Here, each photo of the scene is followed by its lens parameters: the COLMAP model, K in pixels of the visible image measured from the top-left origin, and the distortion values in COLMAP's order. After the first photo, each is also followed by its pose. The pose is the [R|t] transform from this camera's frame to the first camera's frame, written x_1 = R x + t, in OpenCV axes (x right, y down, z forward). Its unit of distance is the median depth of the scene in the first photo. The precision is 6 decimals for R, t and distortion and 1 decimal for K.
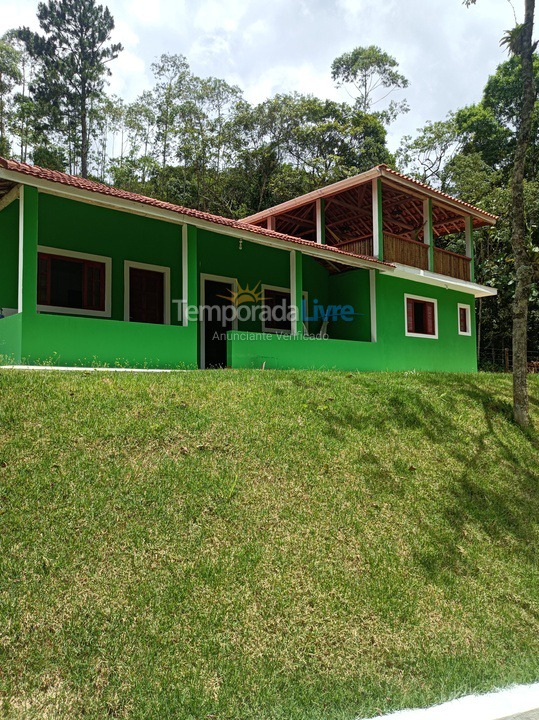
lens RADIAL K [[539.7, 0, 268.1], [0, 539.7, 362.8], [0, 0, 1]] dist [0.022095, -0.008663]
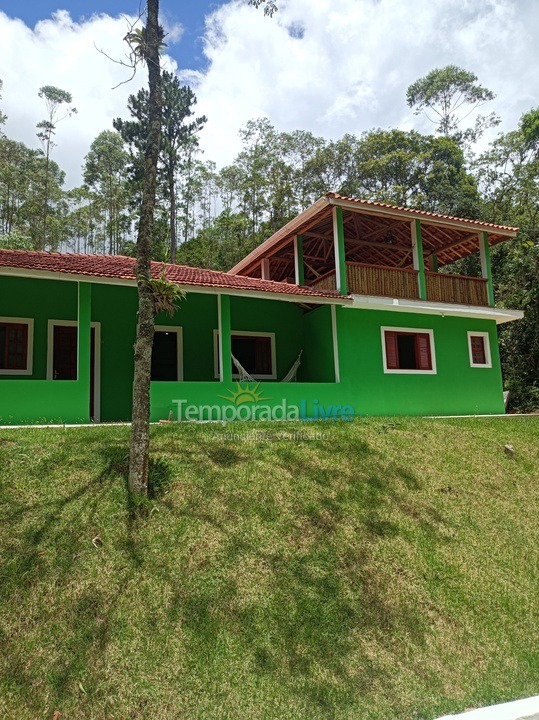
lens RADIAL K [[544.0, 0, 269.5], [0, 544.0, 360.0], [0, 0, 1]] dist [0.043832, -0.000362]
pose [[0.957552, -0.066064, -0.280590, 0.272836], [0.041794, 0.994916, -0.091622, 0.002596], [0.285216, 0.076006, 0.955445, 0.067789]]
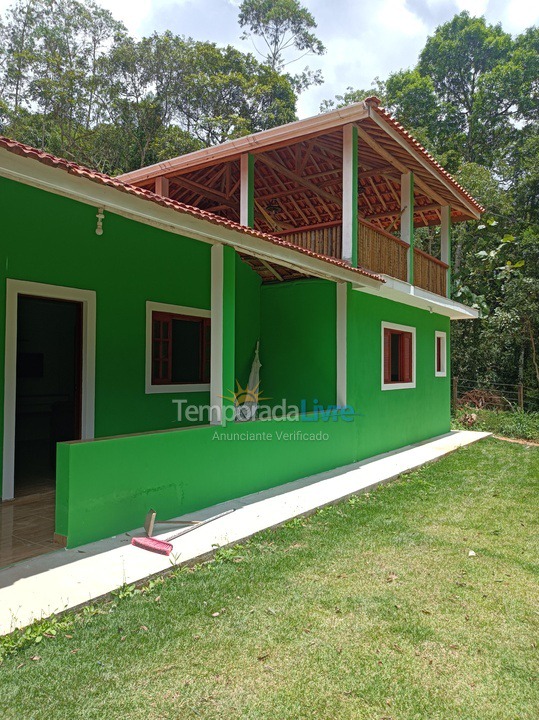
lens RADIAL K [[531.3, 0, 258.2], [0, 531.3, 359.0], [0, 0, 1]] dist [0.014395, 0.002745]
pose [[0.977253, 0.024733, 0.210630, -0.009847], [-0.031948, 0.999011, 0.030919, -0.083554], [-0.209657, -0.036945, 0.977077, 0.364826]]
